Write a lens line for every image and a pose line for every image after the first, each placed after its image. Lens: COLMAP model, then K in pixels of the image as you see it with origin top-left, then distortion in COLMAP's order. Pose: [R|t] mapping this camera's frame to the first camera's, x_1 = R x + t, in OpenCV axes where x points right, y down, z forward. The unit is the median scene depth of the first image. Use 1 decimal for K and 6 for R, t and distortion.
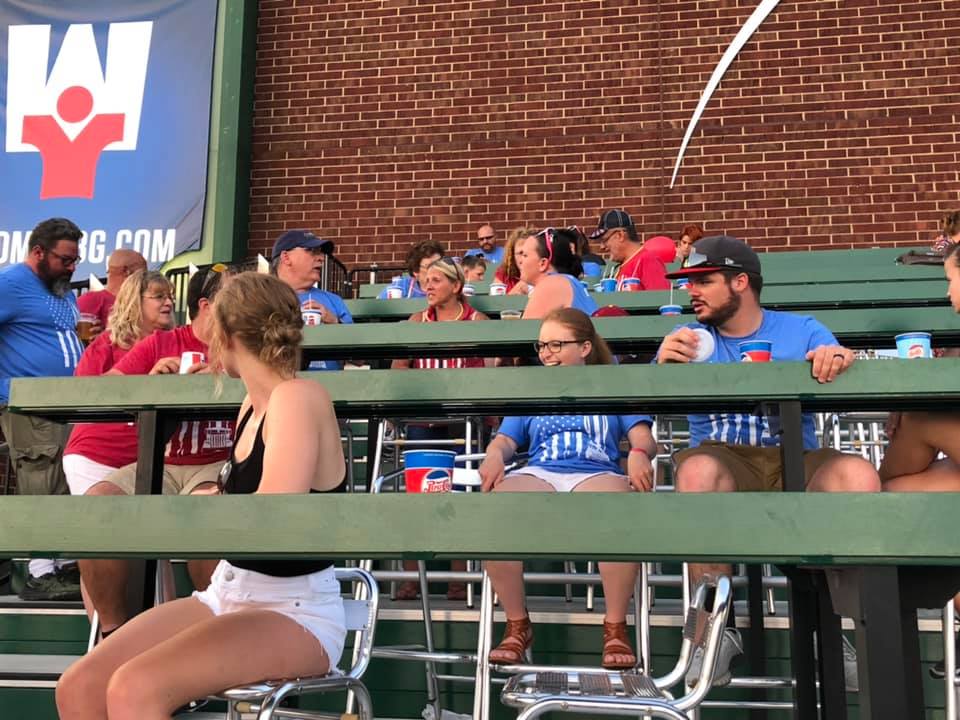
lens RADIAL K [[1014.7, 0, 477.4], [0, 1014.7, 357.7], [0, 0, 1]] dist [0.005678, 0.000000]
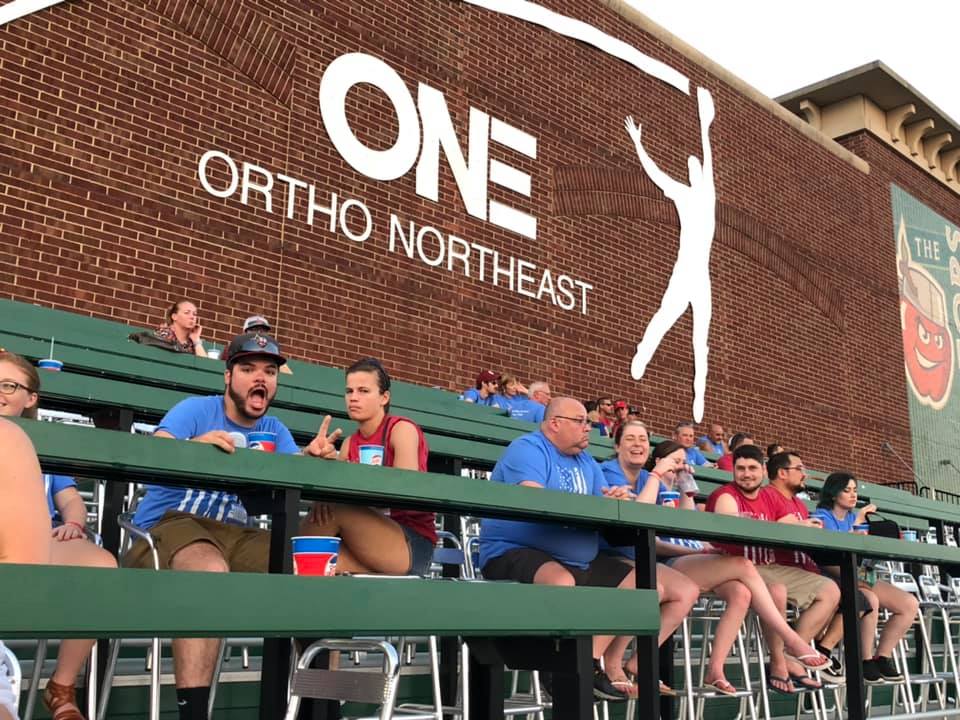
lens RADIAL K [[1014.7, 0, 481.5], [0, 1014.7, 355.3], [0, 0, 1]] dist [0.005678, 0.000000]
pose [[0.608291, 0.197860, 0.768657, -0.104694], [-0.156670, 0.979308, -0.128100, 0.001565], [-0.778098, -0.042504, 0.626704, 0.015182]]
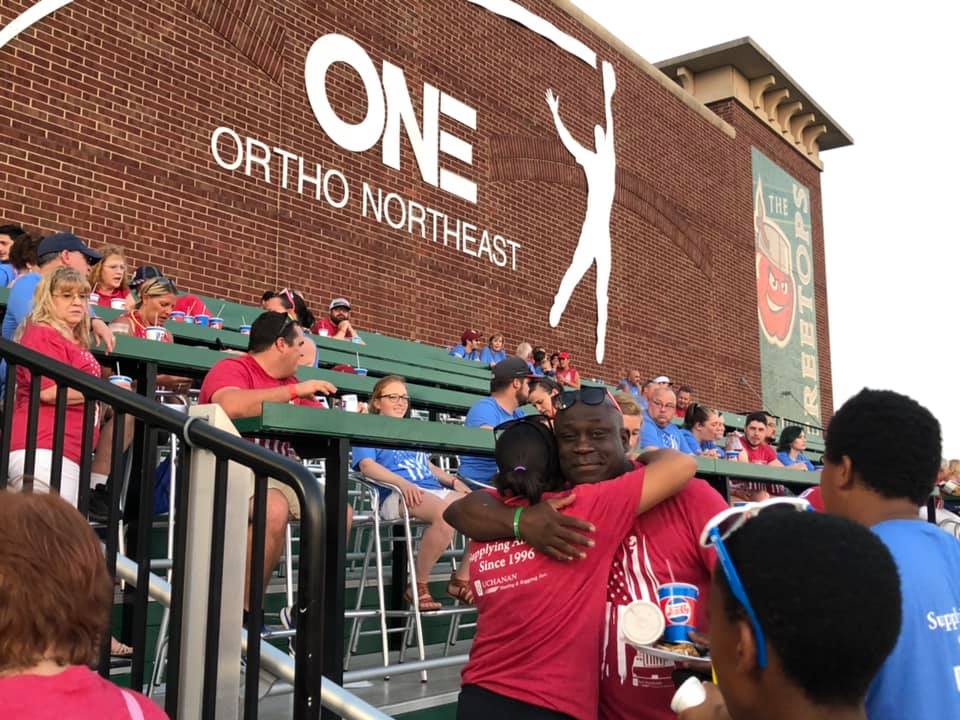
lens RADIAL K [[1014.7, 0, 476.5], [0, 1014.7, 355.5], [0, 0, 1]] dist [0.005678, 0.000000]
pose [[0.472764, 0.140455, 0.869923, -0.379072], [-0.154925, 0.985086, -0.074854, 0.004896], [-0.867463, -0.099385, 0.487473, 0.052383]]
